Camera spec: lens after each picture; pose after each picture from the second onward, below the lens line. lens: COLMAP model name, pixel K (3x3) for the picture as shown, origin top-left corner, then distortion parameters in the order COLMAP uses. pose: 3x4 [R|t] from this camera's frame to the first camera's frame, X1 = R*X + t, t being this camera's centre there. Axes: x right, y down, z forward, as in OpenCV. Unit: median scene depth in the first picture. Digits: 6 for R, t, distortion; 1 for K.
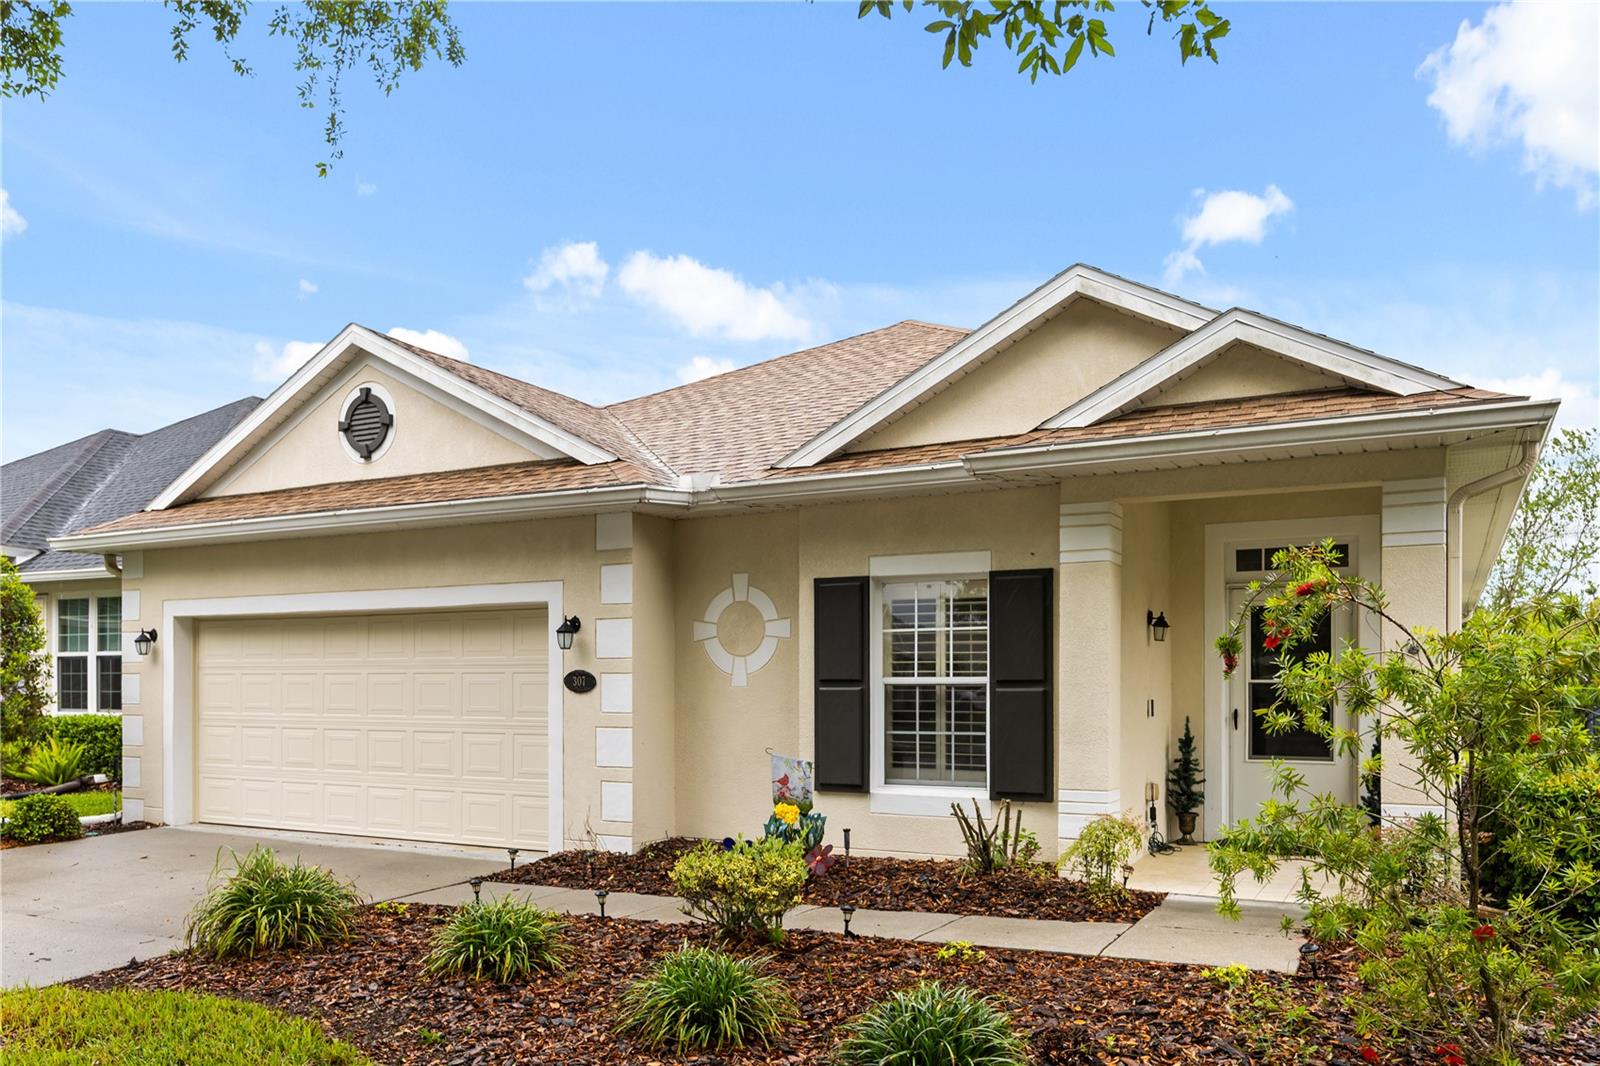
lens RADIAL K [[1210.2, 0, 794.7], [0, 1210.2, 685.2], [0, 0, 1]] dist [0.005781, -0.001219]
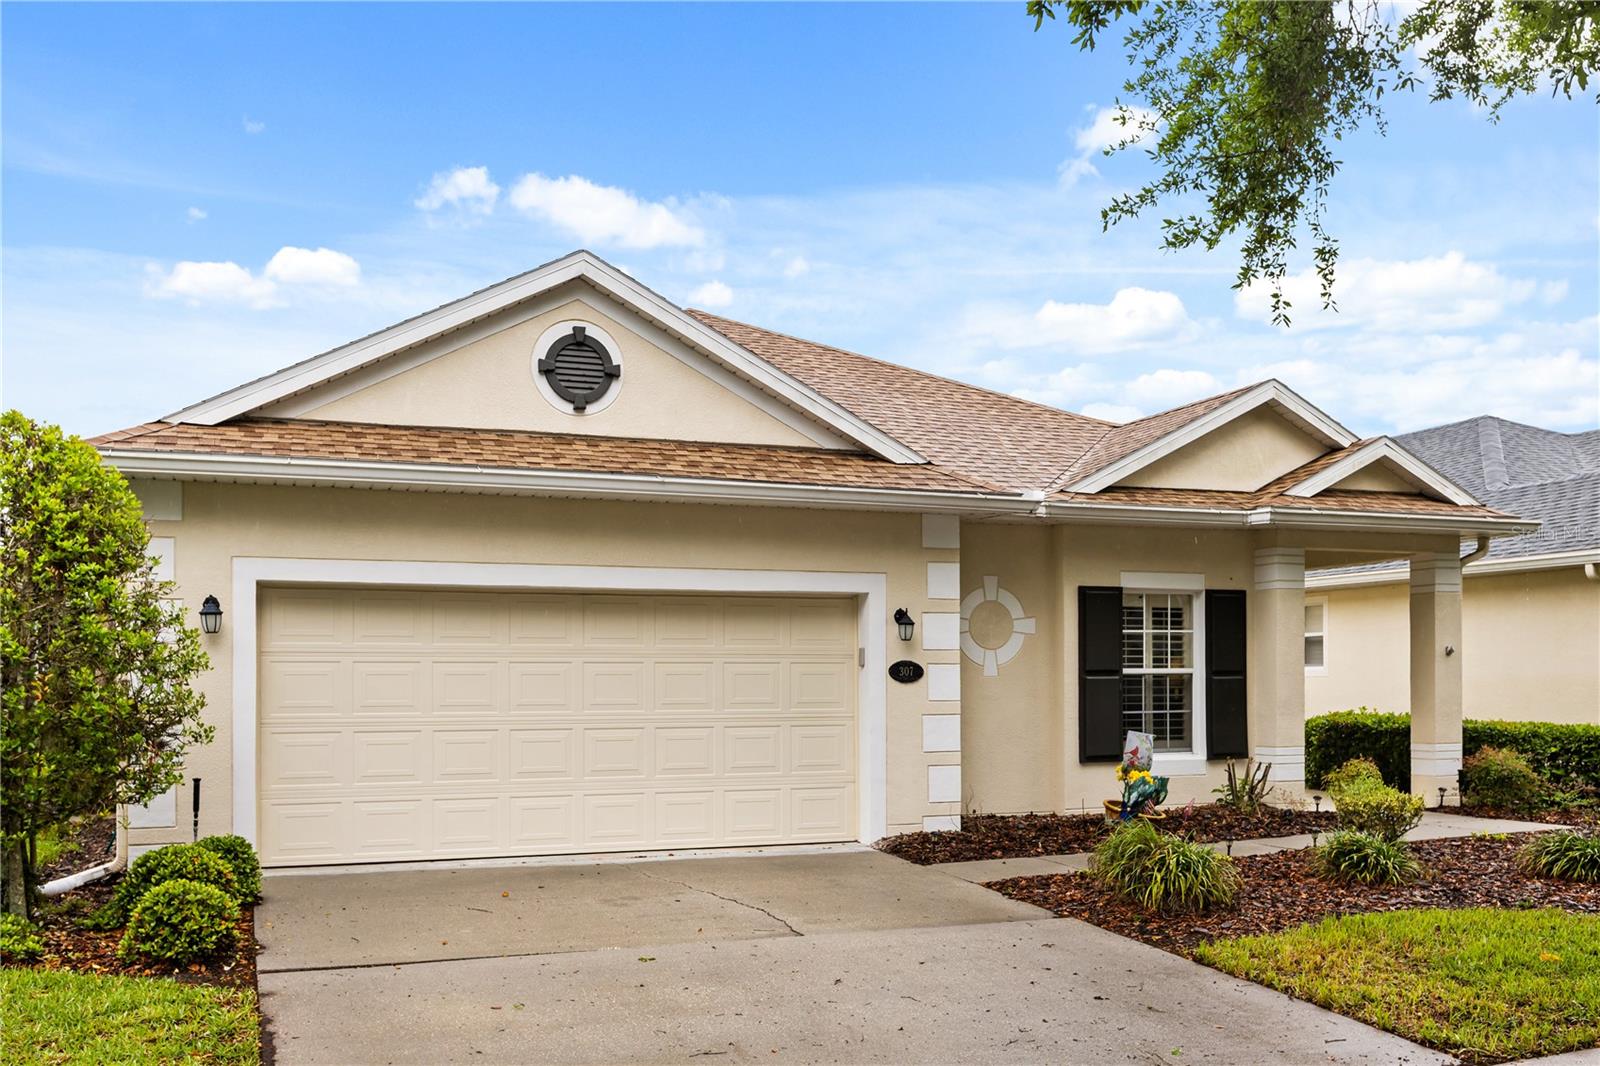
lens RADIAL K [[1395.6, 0, 799.0], [0, 1395.6, 678.0], [0, 0, 1]] dist [-0.003882, 0.007052]
pose [[0.666718, -0.001764, 0.745308, -1.227972], [0.003677, 0.999993, -0.000921, 0.003557], [-0.745301, 0.003355, 0.666720, 0.290048]]
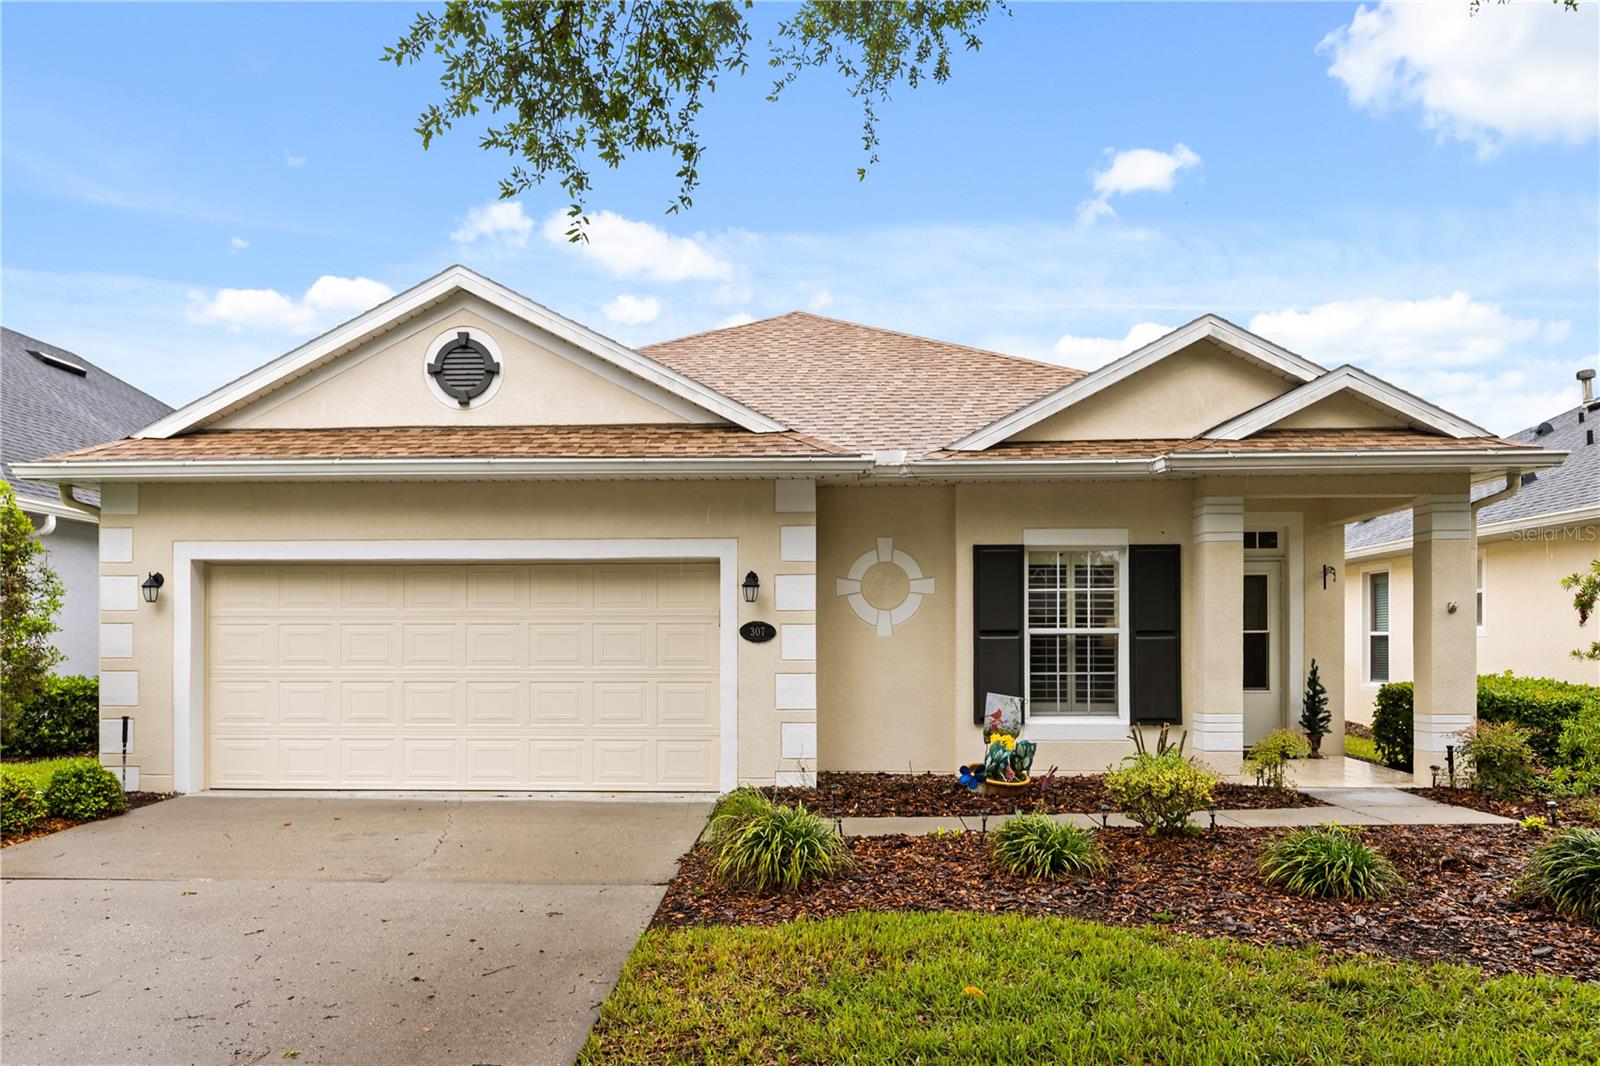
lens RADIAL K [[1154.7, 0, 794.4], [0, 1154.7, 633.1], [0, 0, 1]] dist [0.002895, 0.000488]
pose [[0.904531, -0.000355, 0.426408, -0.638038], [0.001859, 0.999993, -0.003112, 0.001422], [-0.426404, 0.003608, 0.904526, 0.052954]]
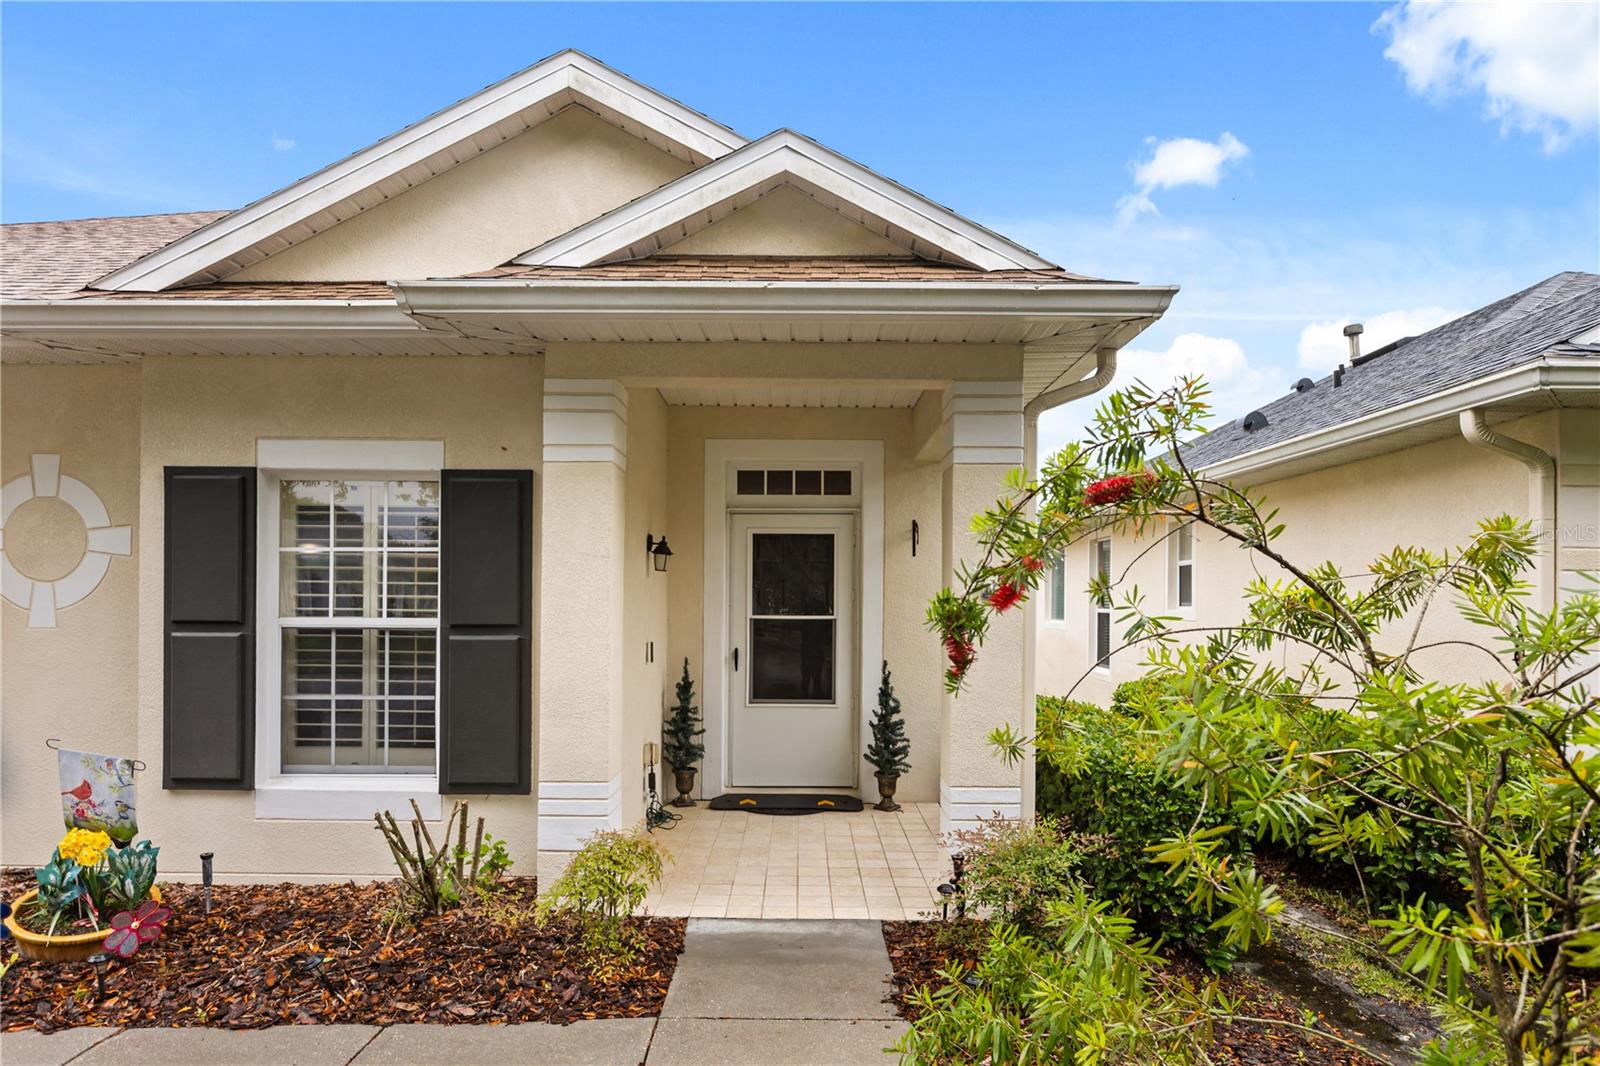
lens RADIAL K [[965.4, 0, 793.1], [0, 965.4, 596.3], [0, 0, 1]] dist [-0.004541, -0.001764]
pose [[0.886431, 0.007030, 0.462808, 0.078768], [-0.007884, 0.999969, -0.000088, -0.020667], [-0.462794, -0.003571, 0.886459, 0.385952]]
